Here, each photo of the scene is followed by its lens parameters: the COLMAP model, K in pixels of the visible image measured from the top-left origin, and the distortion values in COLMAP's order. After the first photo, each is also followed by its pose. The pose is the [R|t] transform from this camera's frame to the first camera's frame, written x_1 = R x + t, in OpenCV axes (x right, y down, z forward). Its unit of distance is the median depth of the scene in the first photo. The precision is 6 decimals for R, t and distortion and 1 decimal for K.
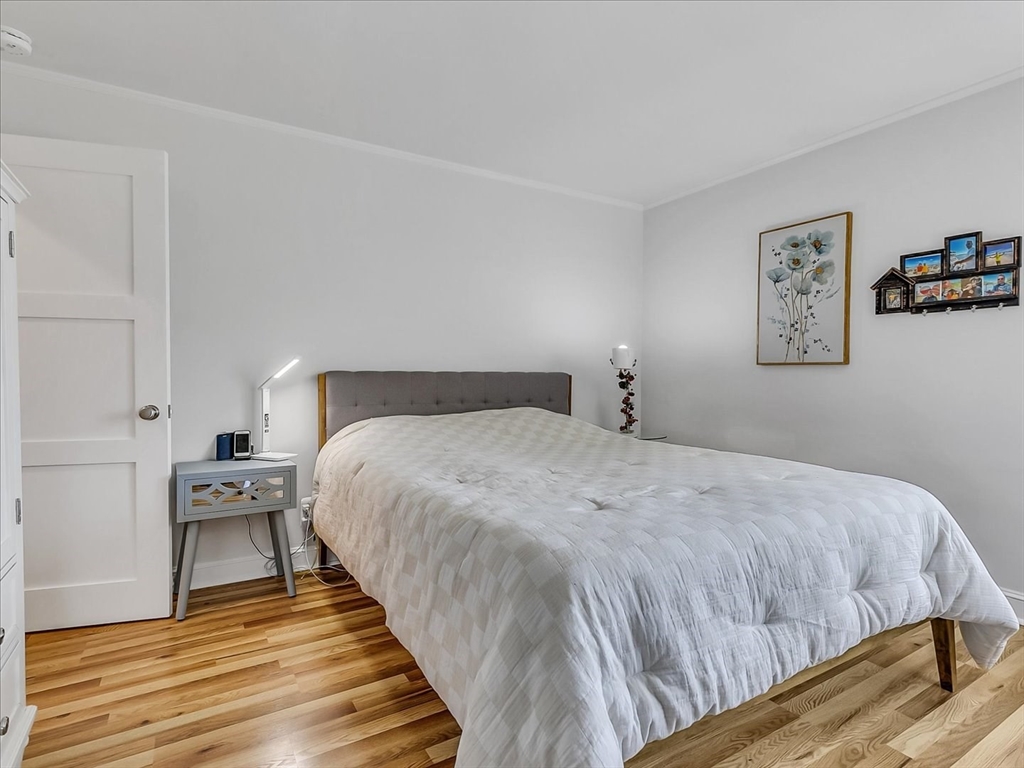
lens RADIAL K [[526.6, 0, 515.9], [0, 526.6, 382.5], [0, 0, 1]] dist [0.001227, 0.001143]
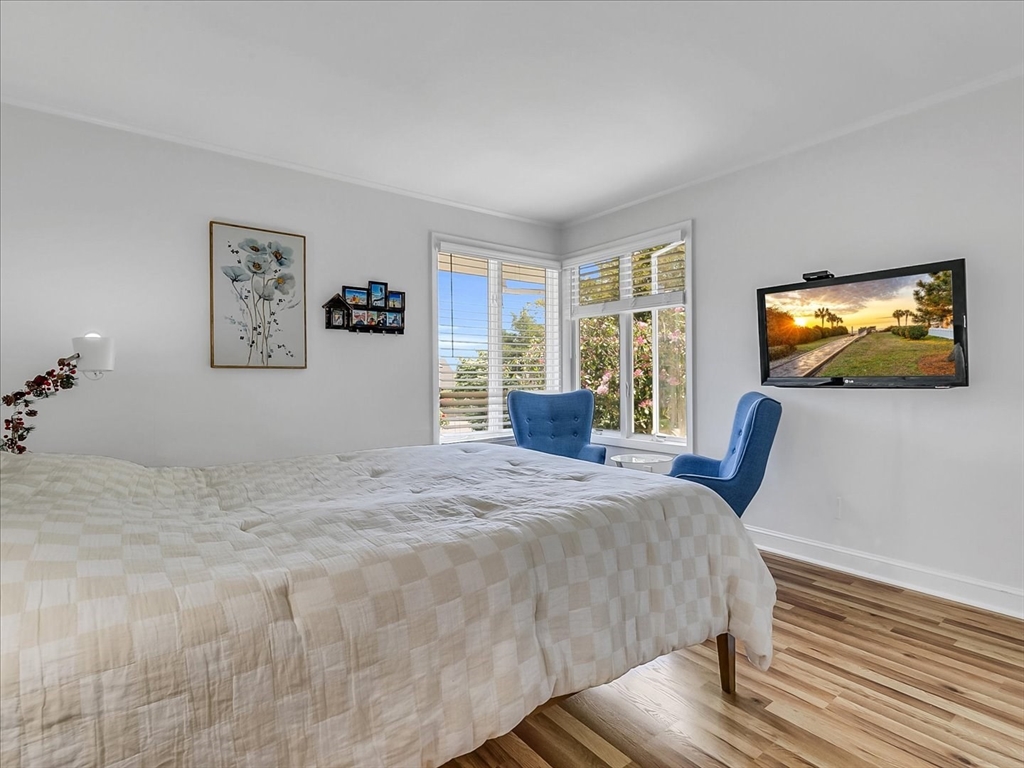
lens RADIAL K [[526.6, 0, 517.5], [0, 526.6, 380.1], [0, 0, 1]] dist [0.001227, 0.001143]
pose [[-0.118724, -0.012791, 0.992845, -0.558540], [0.020178, 0.999679, 0.015292, -0.017565], [-0.992722, 0.021849, -0.118428, 0.665820]]
